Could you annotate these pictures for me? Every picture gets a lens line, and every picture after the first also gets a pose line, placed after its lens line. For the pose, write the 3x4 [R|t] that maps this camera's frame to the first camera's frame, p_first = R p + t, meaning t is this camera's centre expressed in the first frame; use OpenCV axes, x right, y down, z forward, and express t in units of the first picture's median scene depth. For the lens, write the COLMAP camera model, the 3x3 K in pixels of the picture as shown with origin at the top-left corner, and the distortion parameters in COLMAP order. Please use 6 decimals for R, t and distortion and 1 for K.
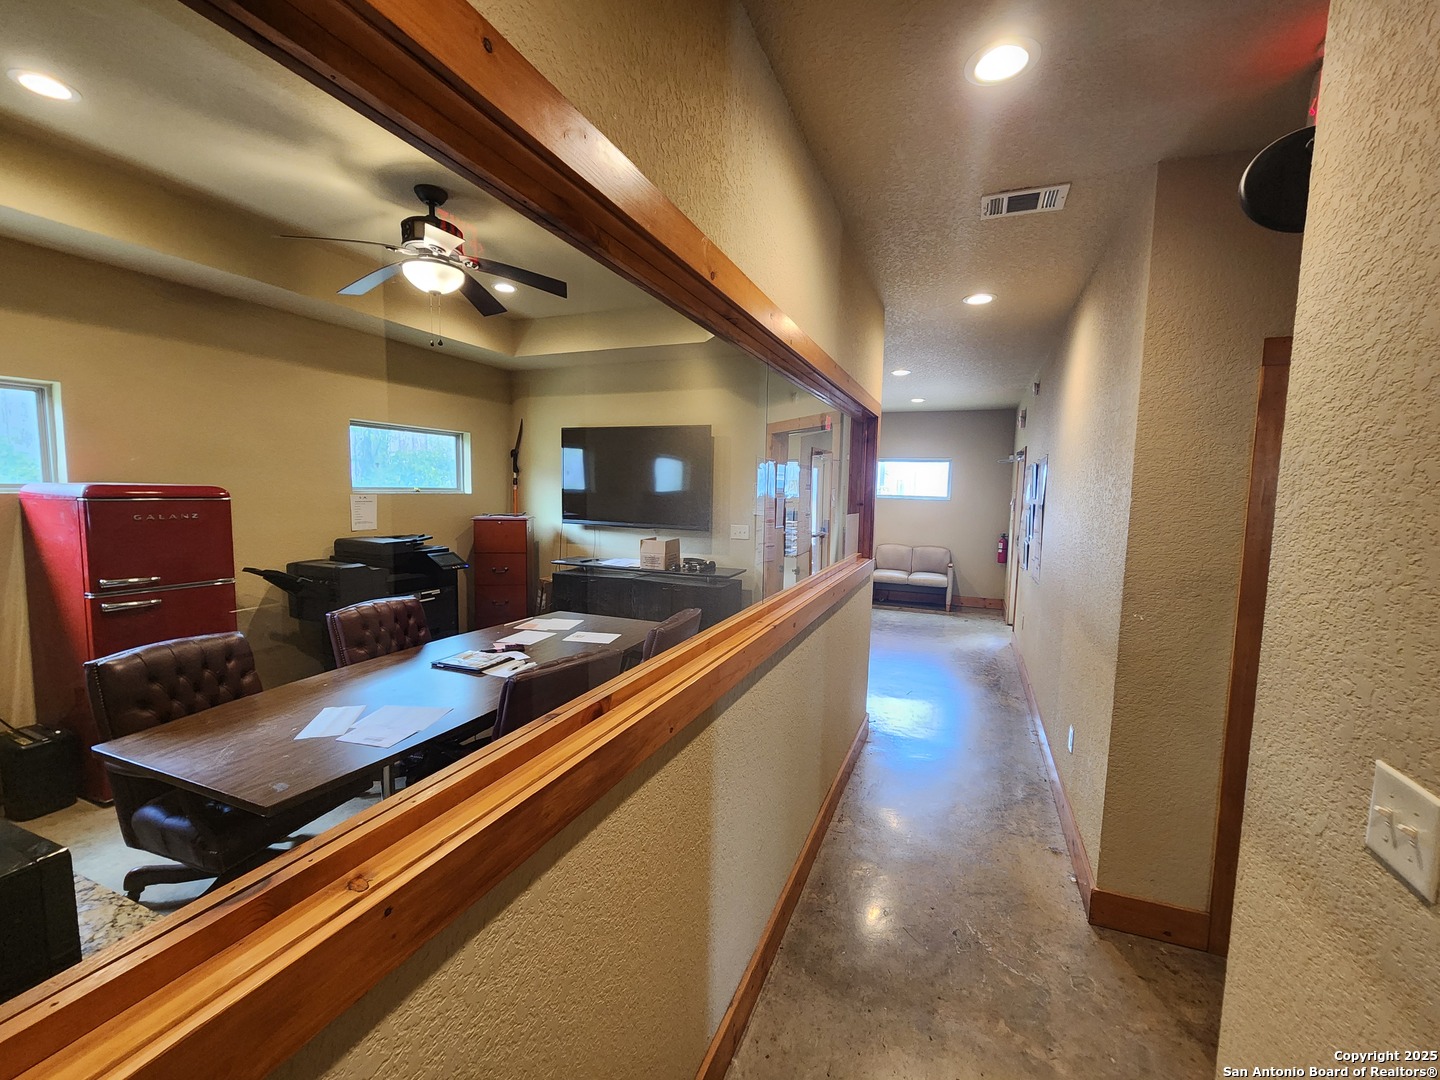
lens RADIAL K [[590.0, 0, 731.1], [0, 590.0, 542.0], [0, 0, 1]] dist [-0.009757, 0.004469]
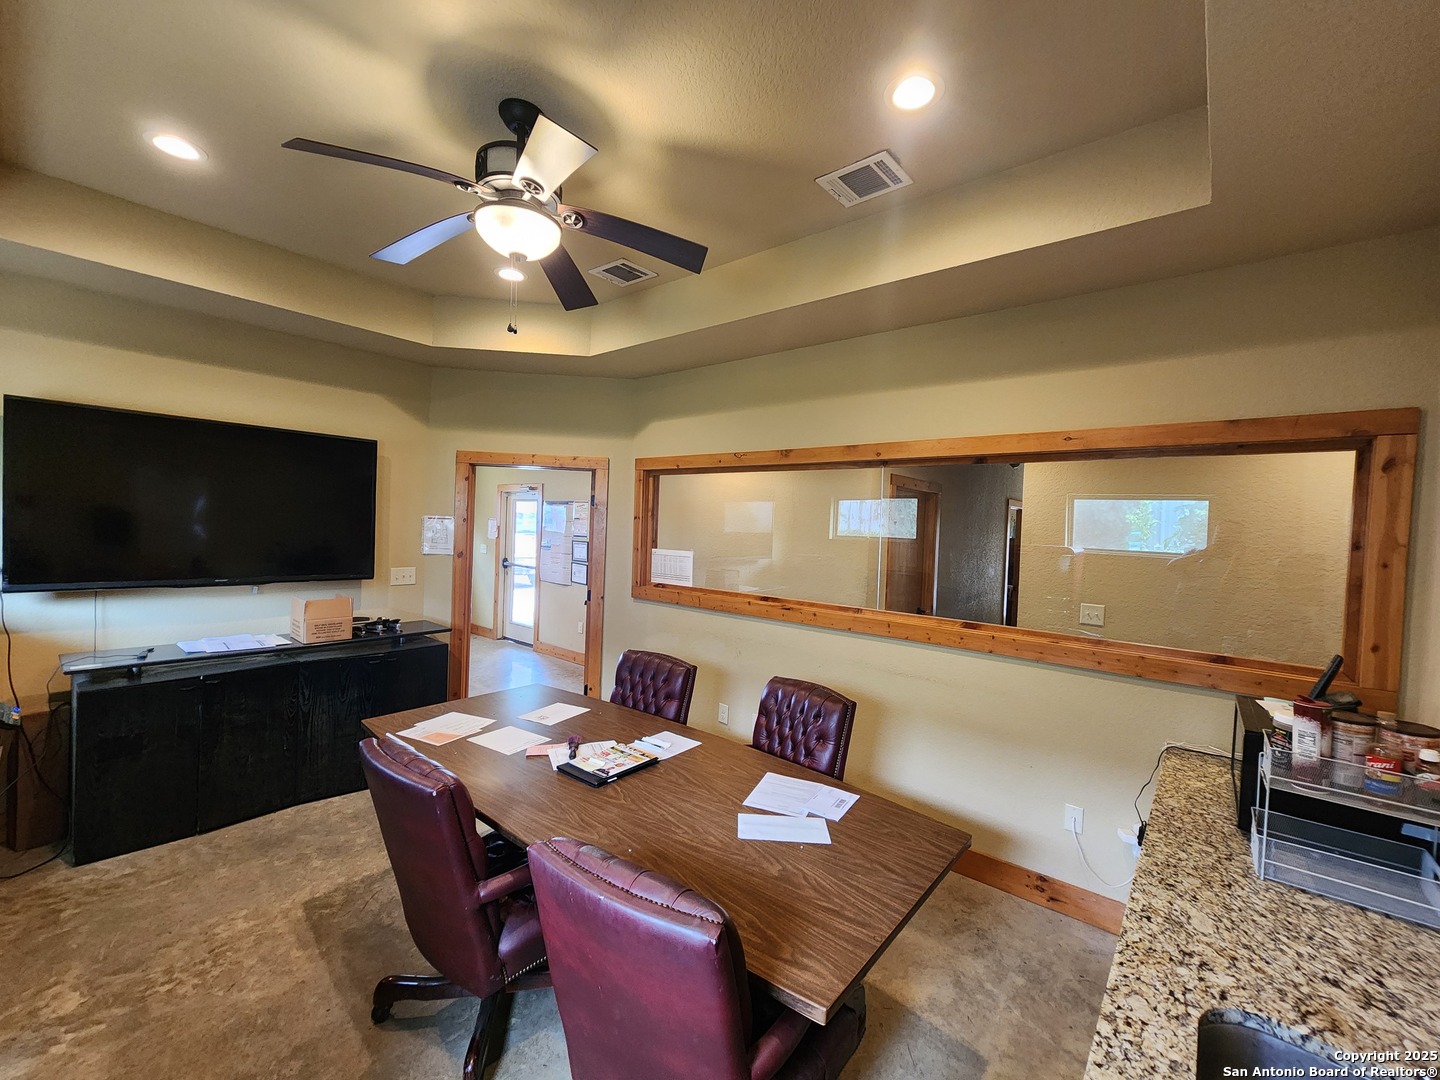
lens RADIAL K [[590.0, 0, 731.1], [0, 590.0, 542.0], [0, 0, 1]] dist [-0.009757, 0.004469]
pose [[0.304780, -0.030495, 0.951934, -0.712486], [0.054928, 0.998387, 0.014397, -0.059738], [-0.950837, 0.047900, 0.305964, 0.375131]]
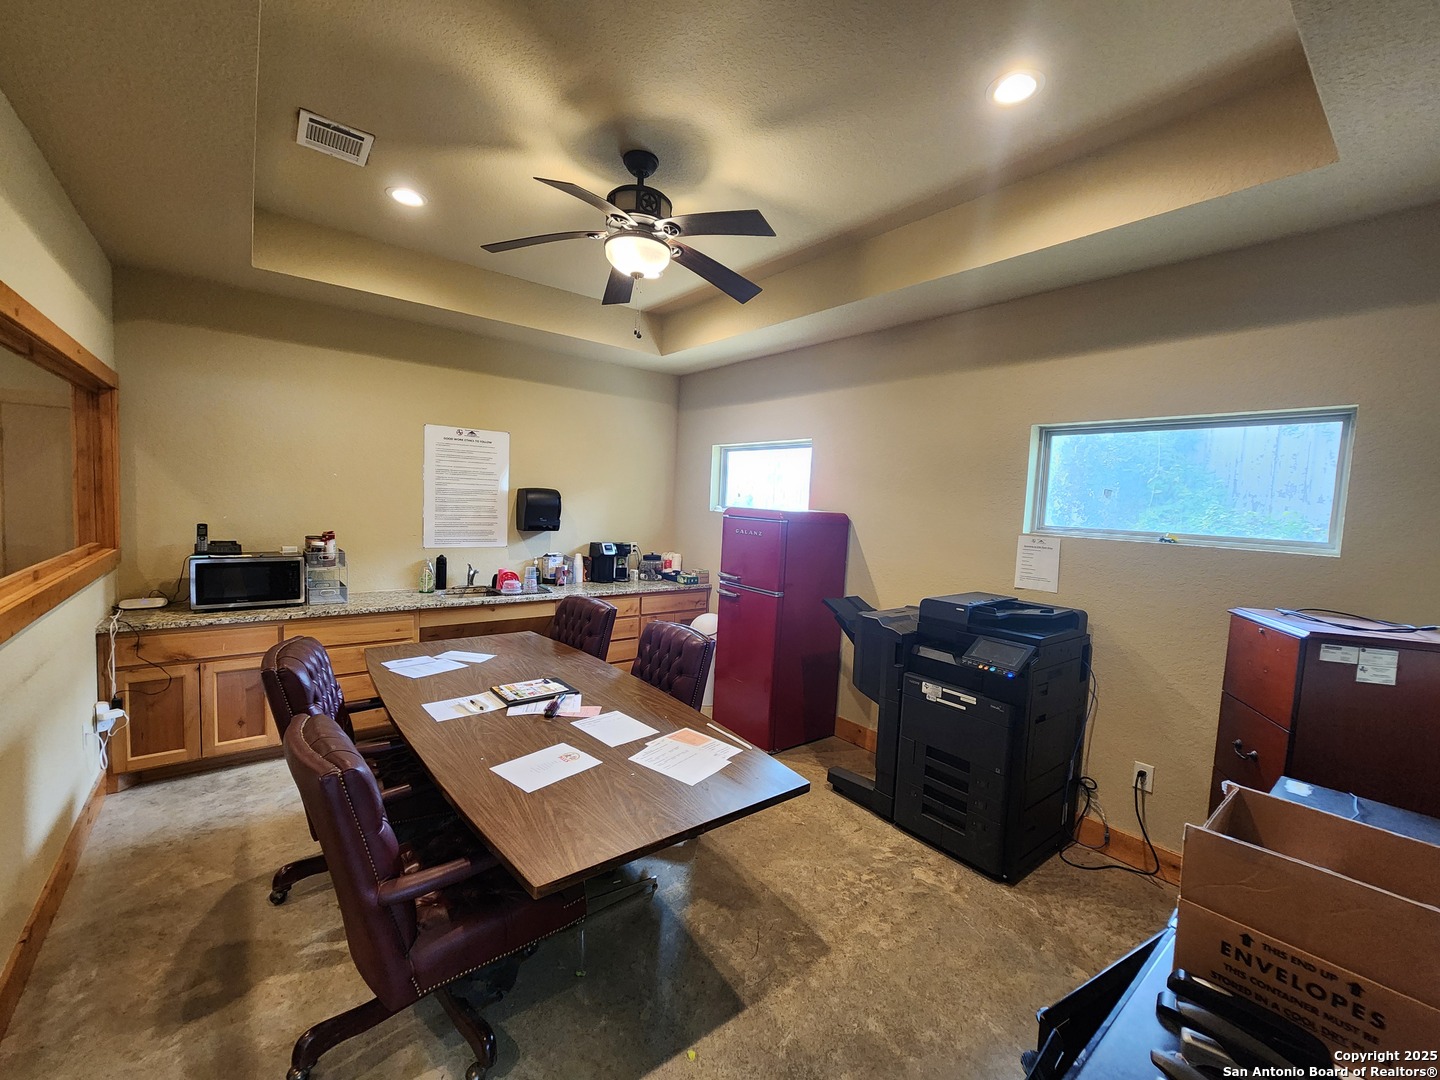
lens RADIAL K [[590.0, 0, 731.1], [0, 590.0, 542.0], [0, 0, 1]] dist [-0.009757, 0.004469]
pose [[-0.480162, 0.021847, -0.876908, 0.126682], [-0.137137, 0.985528, 0.099643, -0.096325], [0.866394, 0.168101, -0.470217, 1.040844]]
